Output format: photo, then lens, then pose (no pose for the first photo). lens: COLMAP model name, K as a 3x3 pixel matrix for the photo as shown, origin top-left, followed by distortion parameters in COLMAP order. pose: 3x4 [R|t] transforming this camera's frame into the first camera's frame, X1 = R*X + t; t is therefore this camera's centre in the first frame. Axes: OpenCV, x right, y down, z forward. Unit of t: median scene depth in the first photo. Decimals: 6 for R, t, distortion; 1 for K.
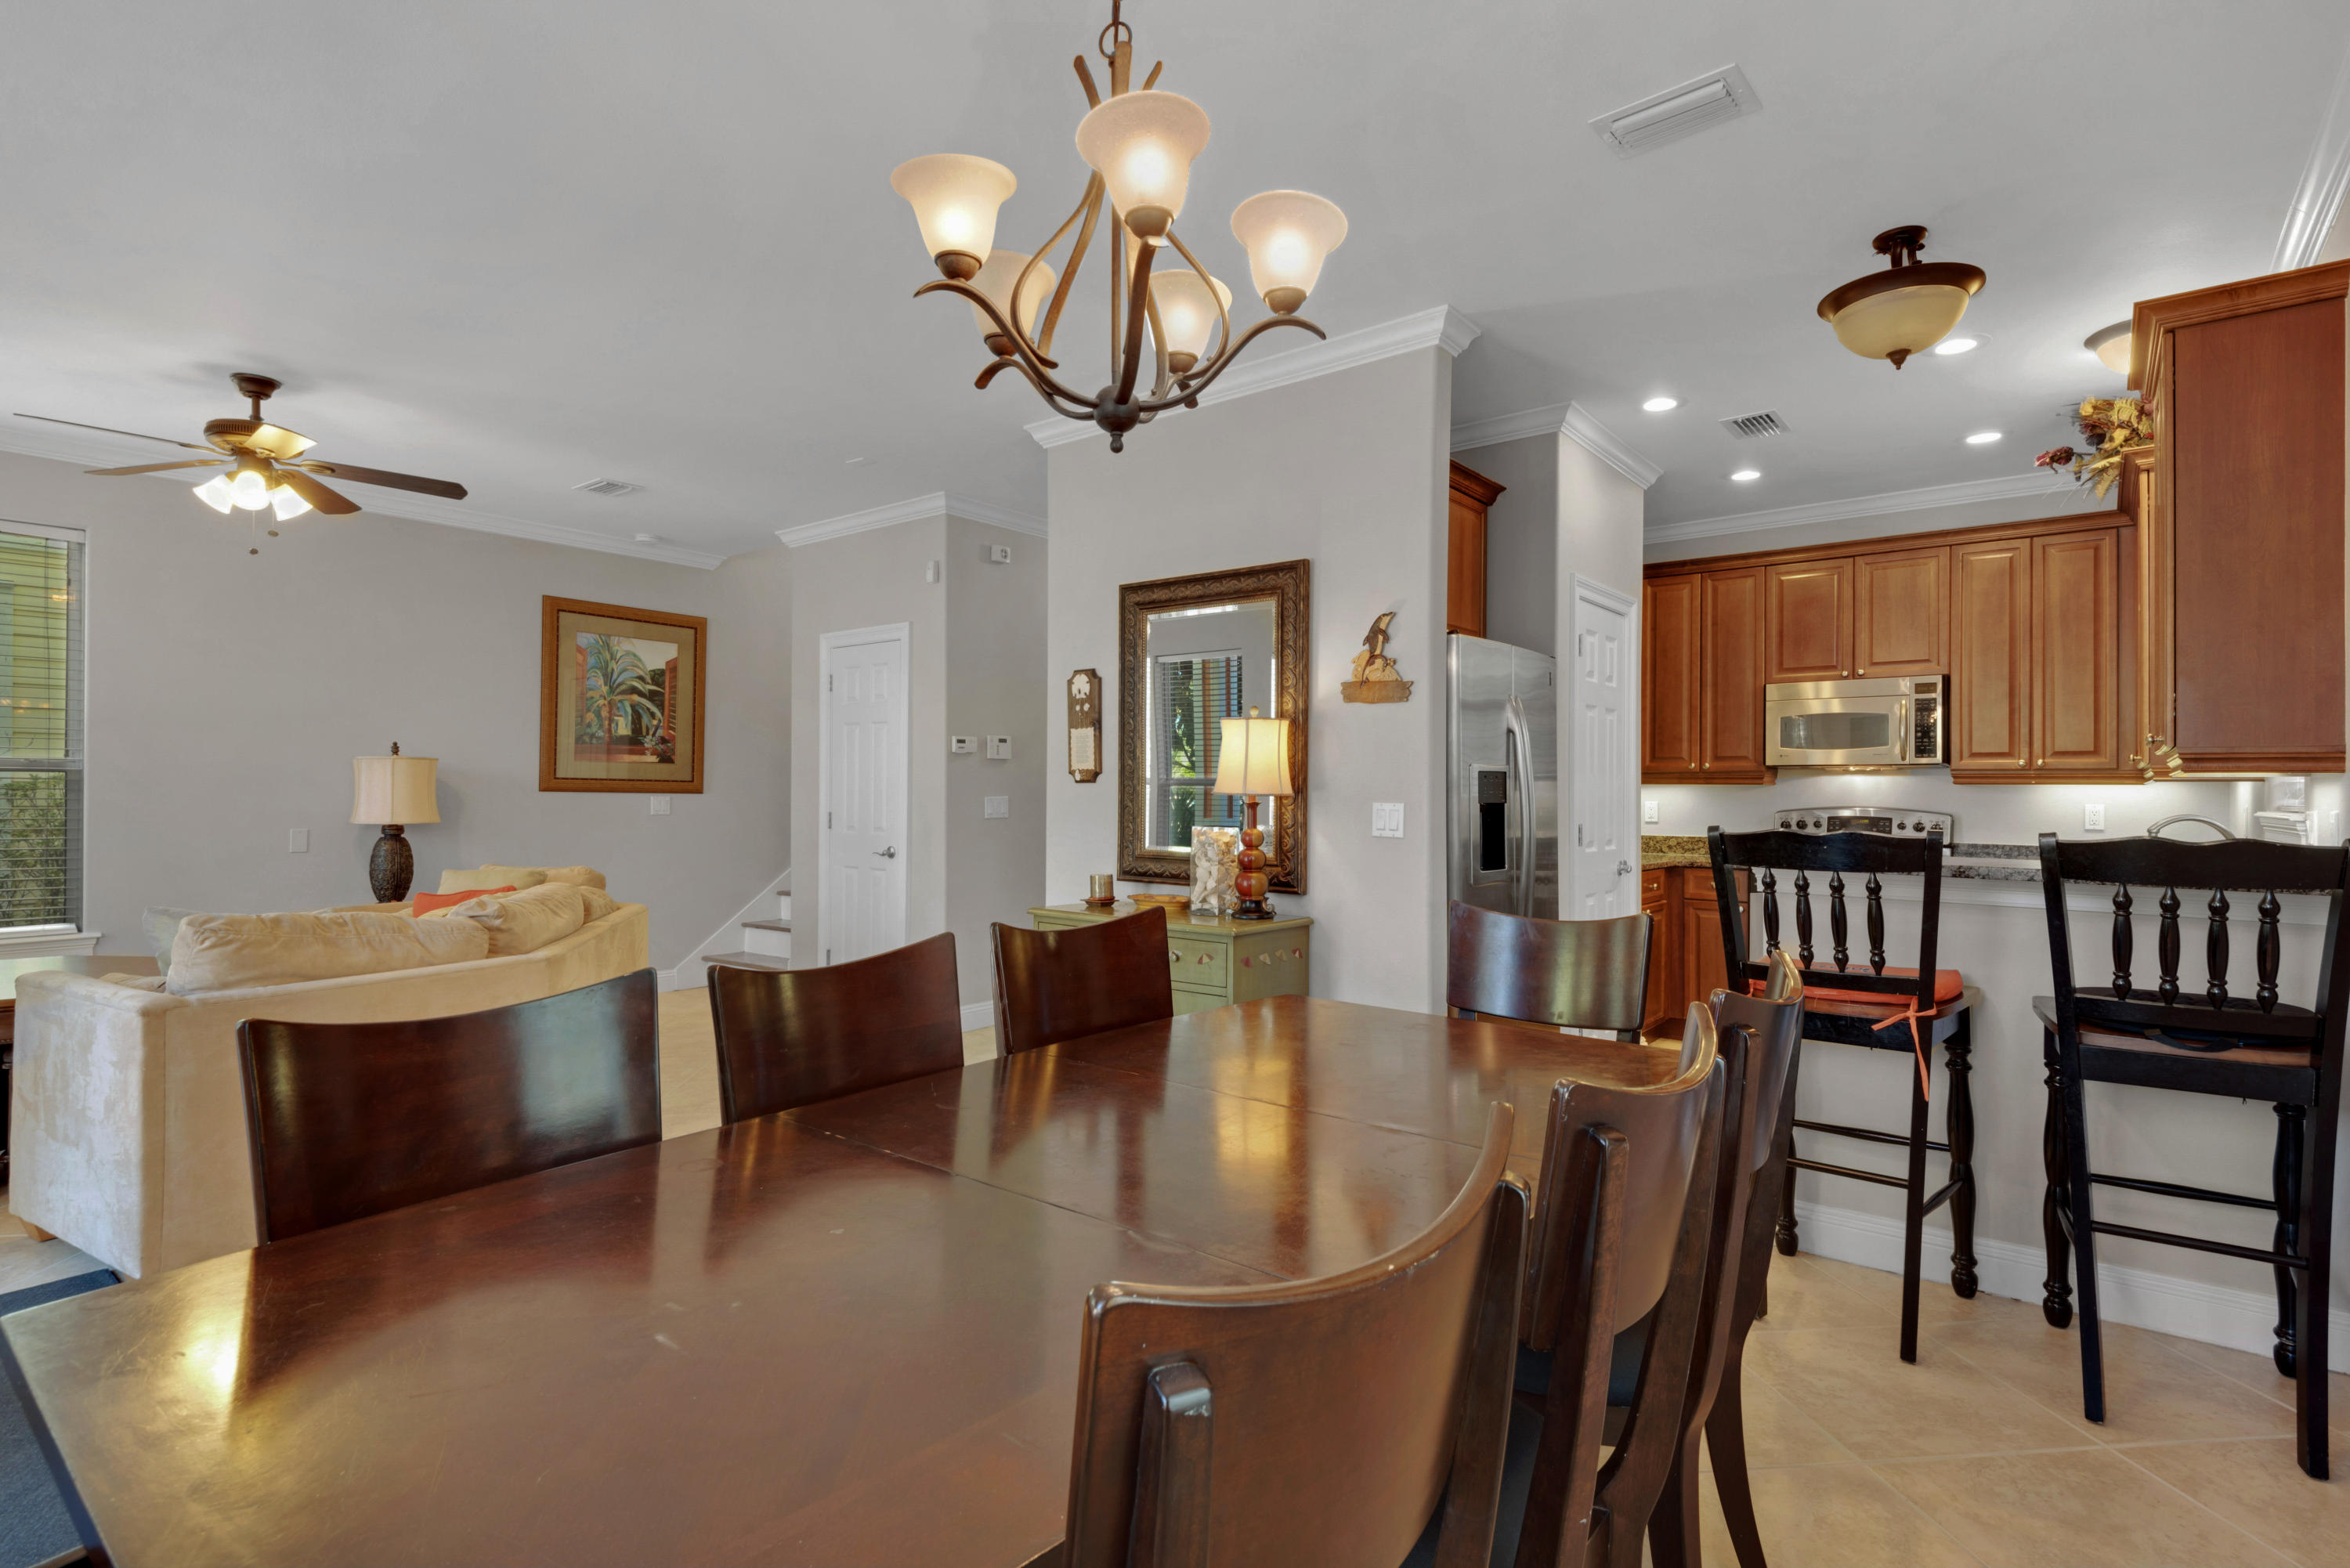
lens RADIAL K [[1144.8, 0, 1185.1], [0, 1144.8, 783.7], [0, 0, 1]] dist [0.019055, -0.005683]
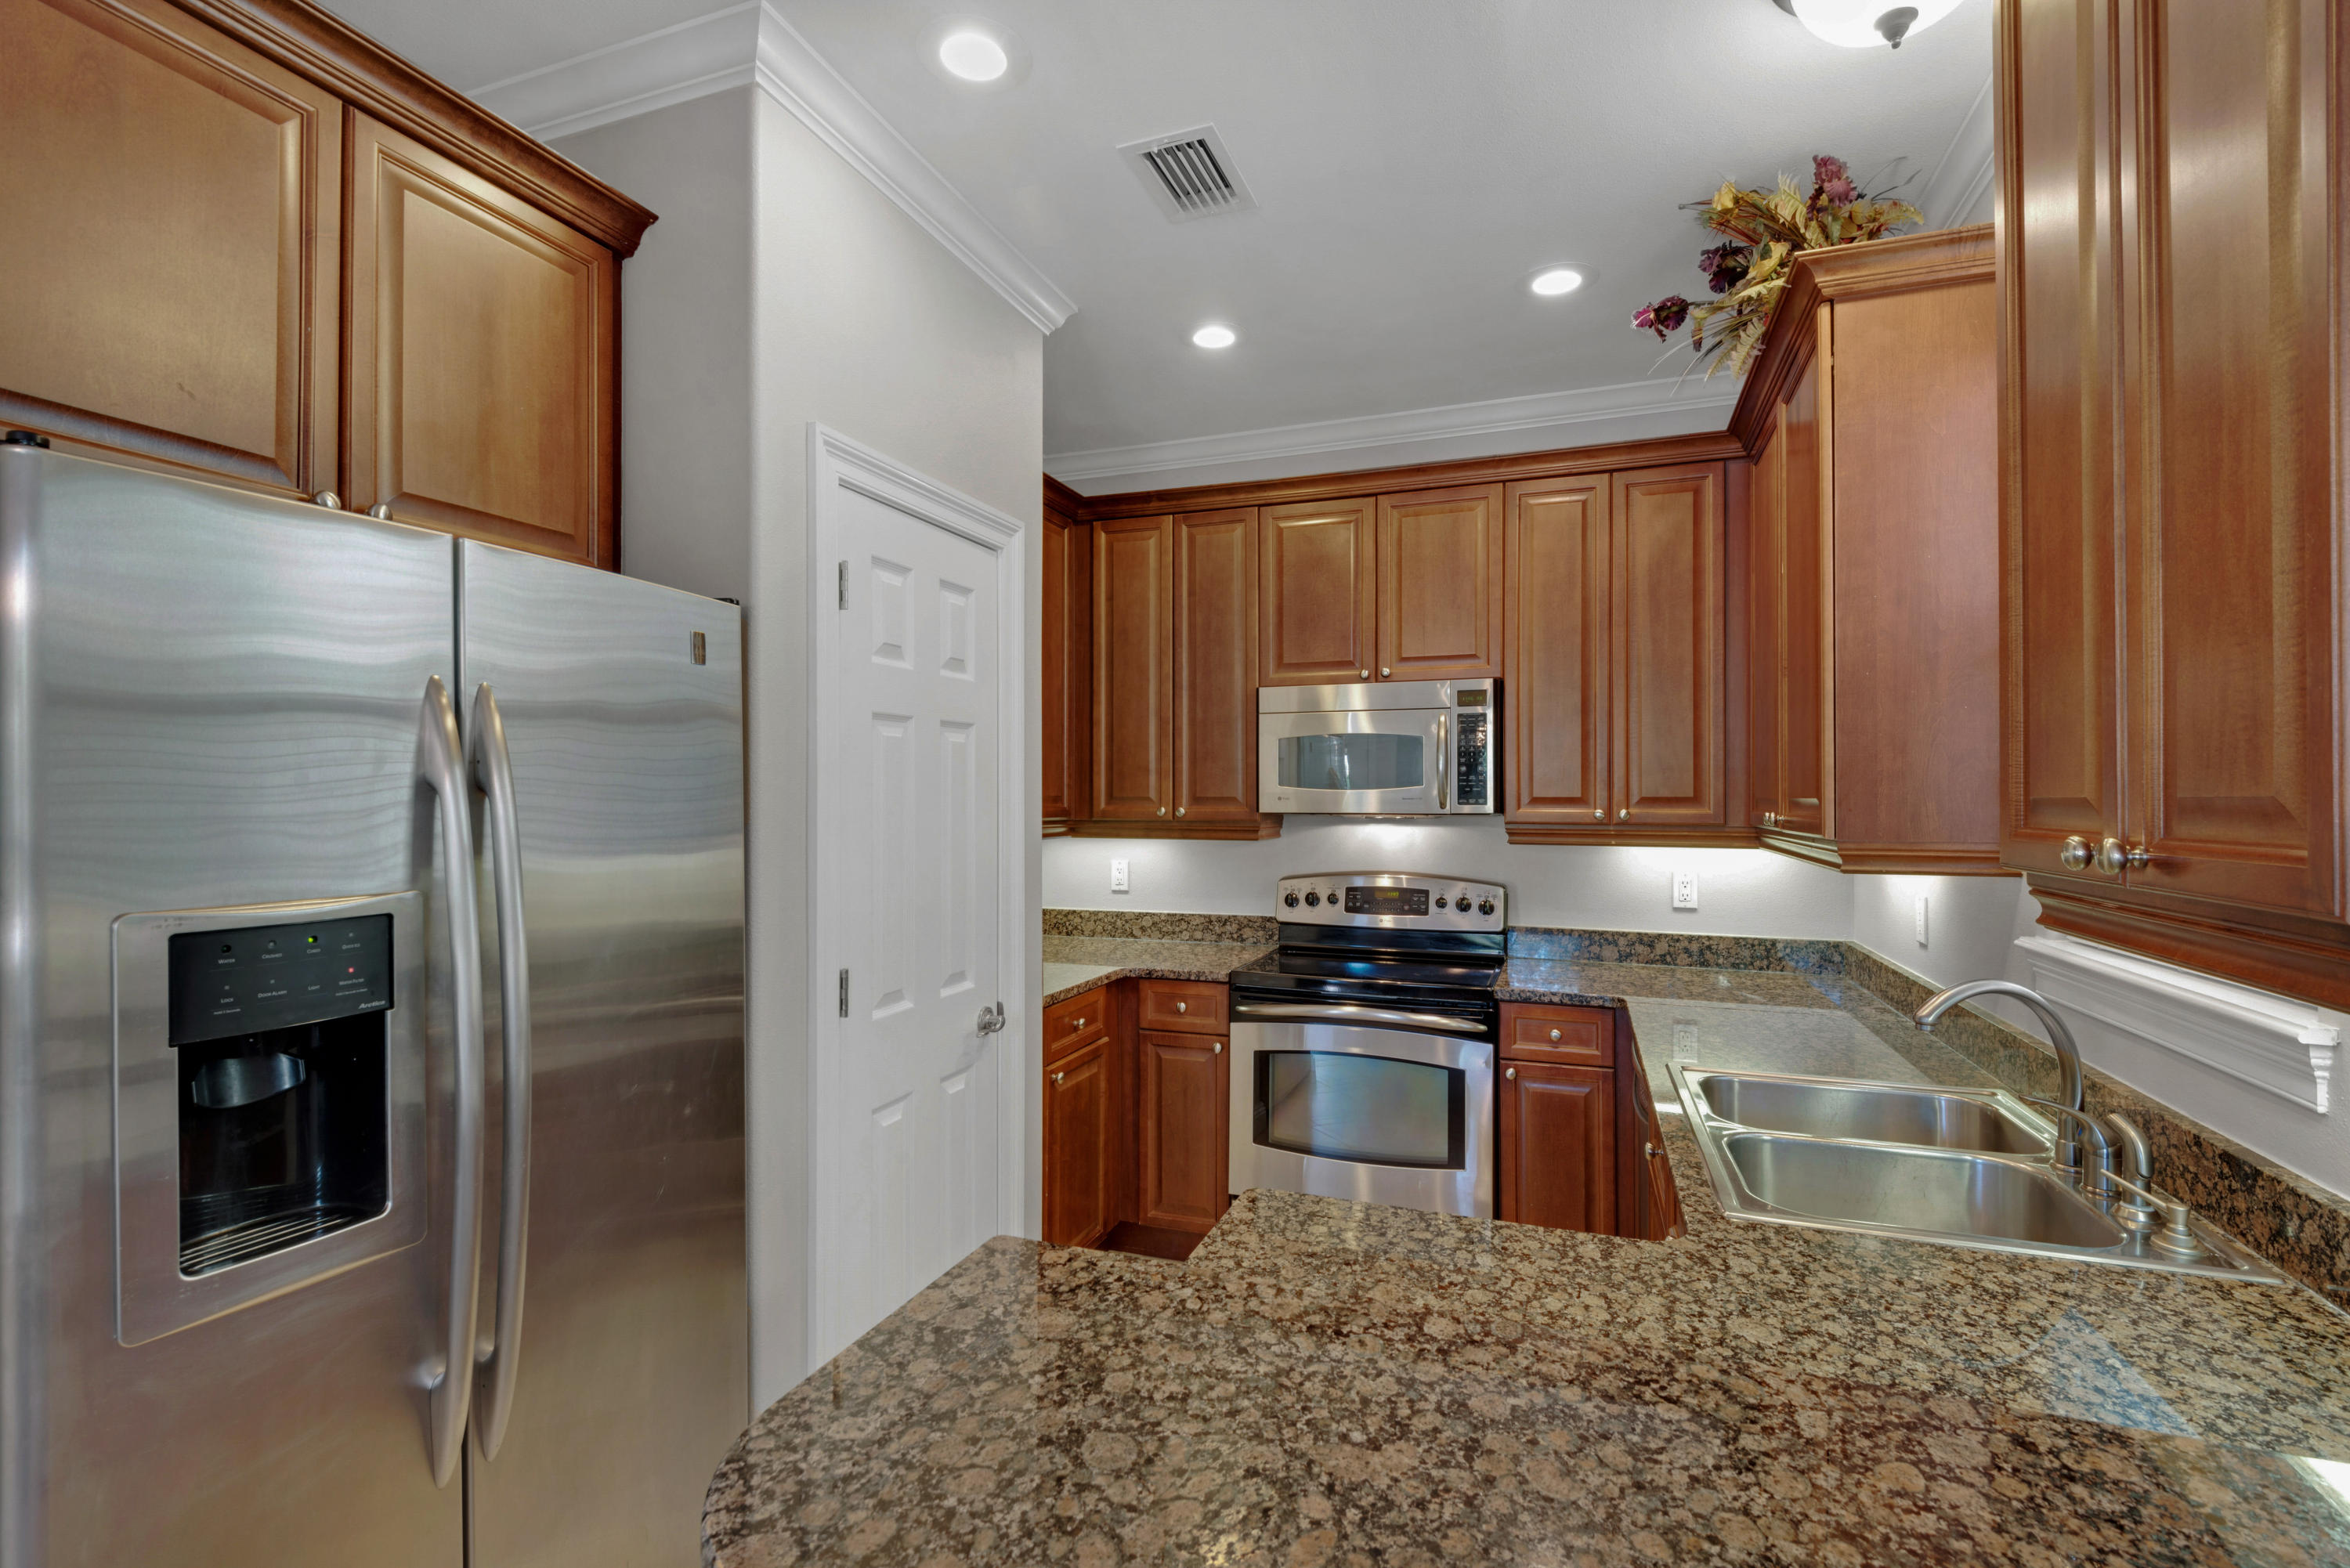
lens RADIAL K [[1078.6, 0, 1180.3], [0, 1078.6, 789.1], [0, 0, 1]] dist [0.011335, -0.006309]
pose [[0.950000, -0.005076, 0.312209, 0.276162], [0.003751, 0.999981, 0.004843, -0.032637], [-0.312228, -0.003430, 0.950001, 0.442310]]
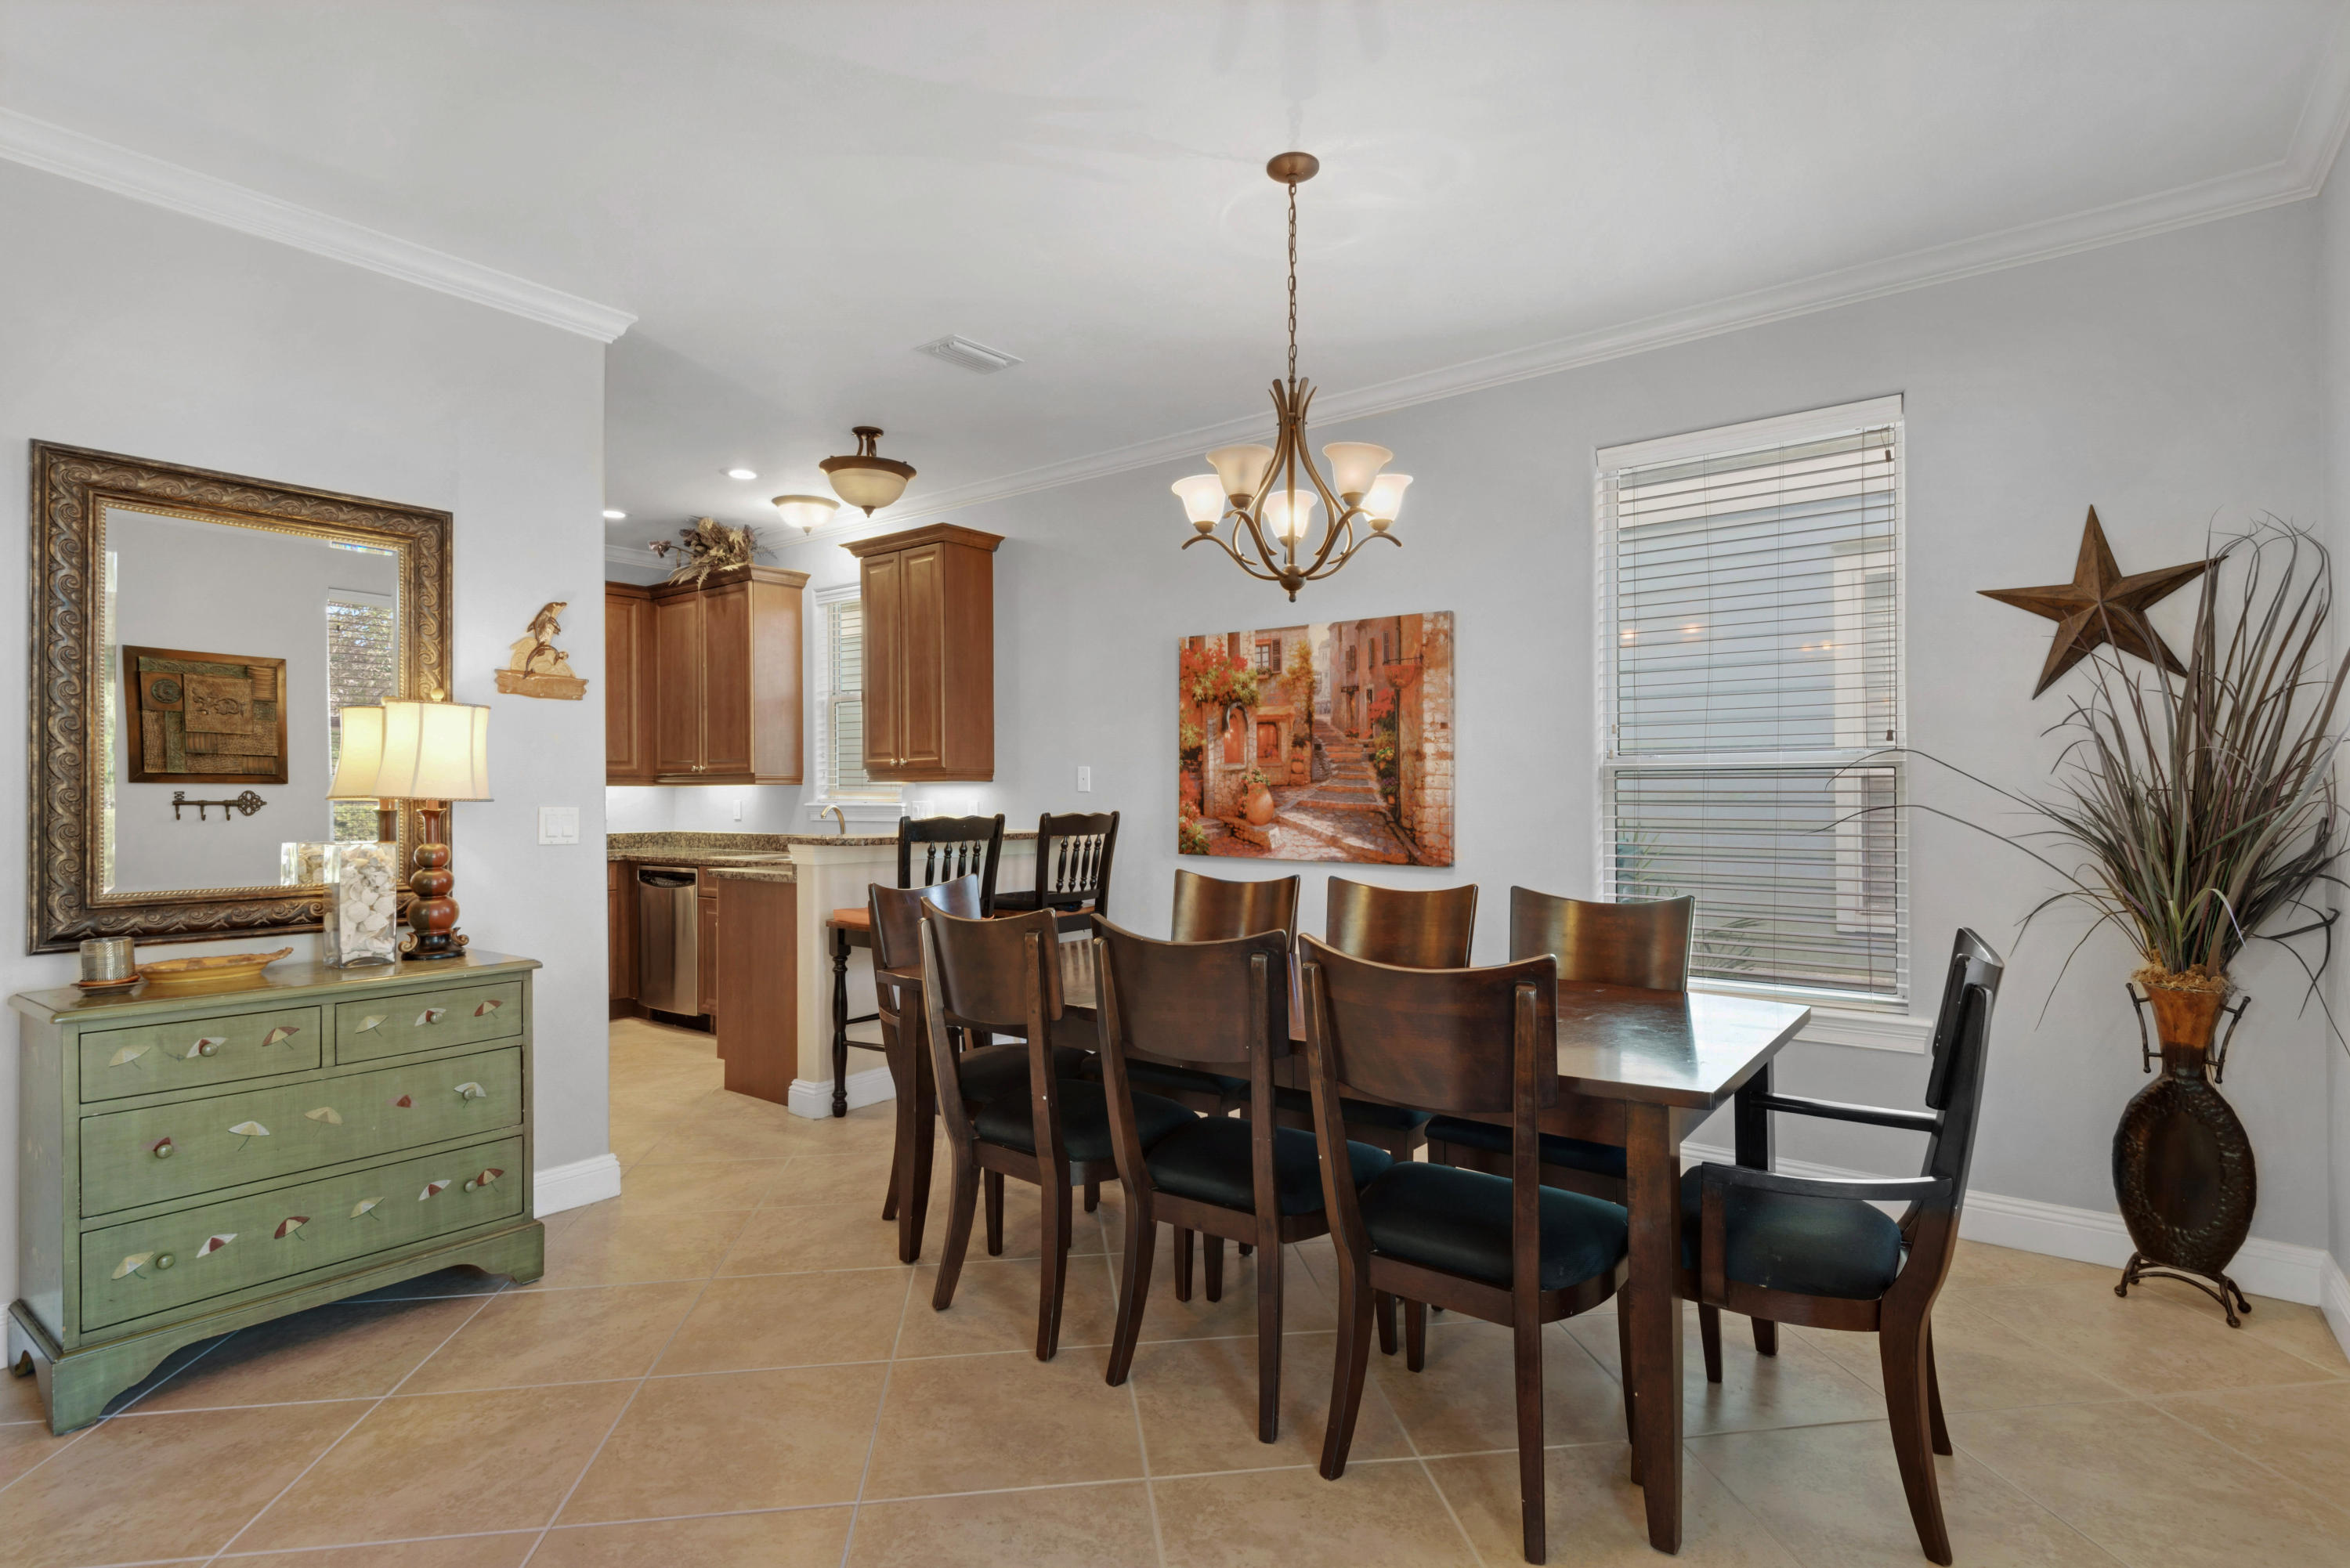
lens RADIAL K [[1144.8, 0, 1188.8], [0, 1144.8, 784.0], [0, 0, 1]] dist [0.019055, -0.005683]
pose [[-0.040702, 0.001832, 0.999170, -0.511498], [-0.004355, 0.999988, -0.002011, -0.001462], [-0.999162, -0.004434, -0.040693, 0.349662]]
